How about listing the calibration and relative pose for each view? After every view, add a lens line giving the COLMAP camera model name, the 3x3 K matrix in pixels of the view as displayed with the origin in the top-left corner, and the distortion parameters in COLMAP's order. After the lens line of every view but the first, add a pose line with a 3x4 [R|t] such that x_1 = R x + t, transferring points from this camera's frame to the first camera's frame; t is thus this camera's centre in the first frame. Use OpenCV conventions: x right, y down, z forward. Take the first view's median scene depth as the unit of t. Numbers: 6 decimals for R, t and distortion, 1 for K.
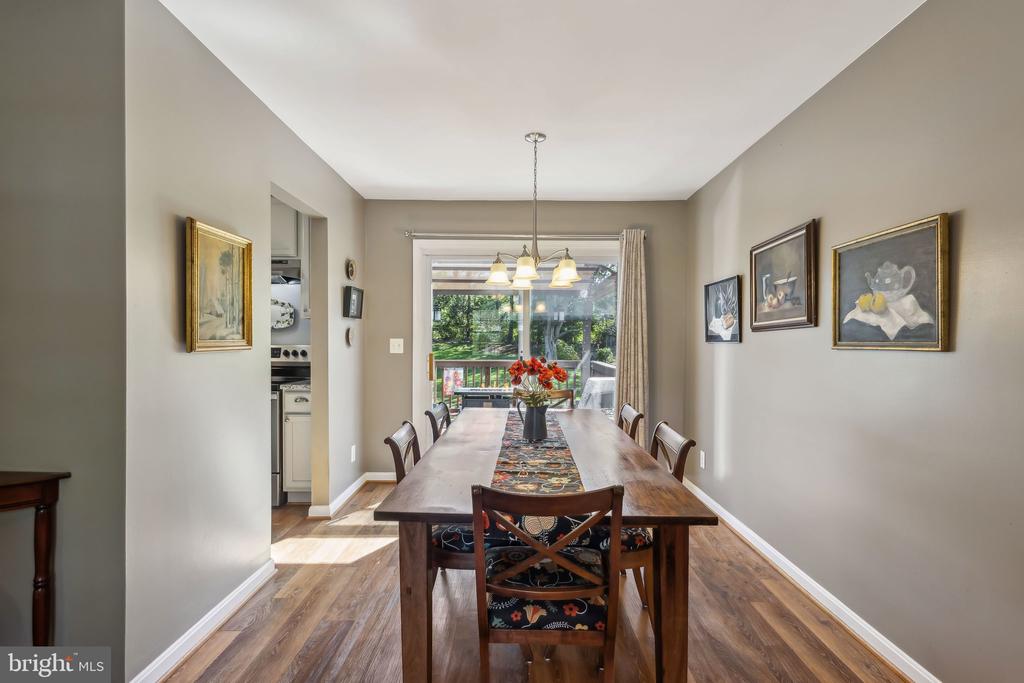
lens RADIAL K [[466.4, 0, 515.6], [0, 466.4, 342.3], [0, 0, 1]] dist [0.005153, -0.000067]
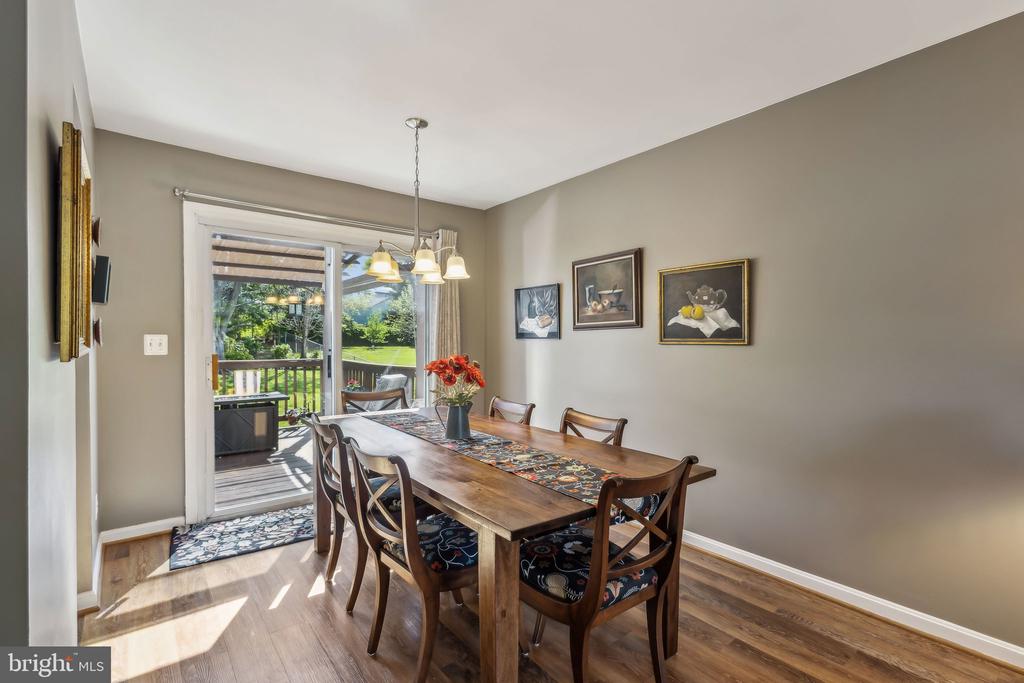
lens RADIAL K [[466.4, 0, 513.3], [0, 466.4, 337.6], [0, 0, 1]] dist [0.005153, -0.000067]
pose [[0.785255, -0.000655, 0.619173, -0.439414], [0.001249, 0.999999, -0.000527, -0.003921], [-0.619172, 0.001187, 0.785255, 0.153081]]
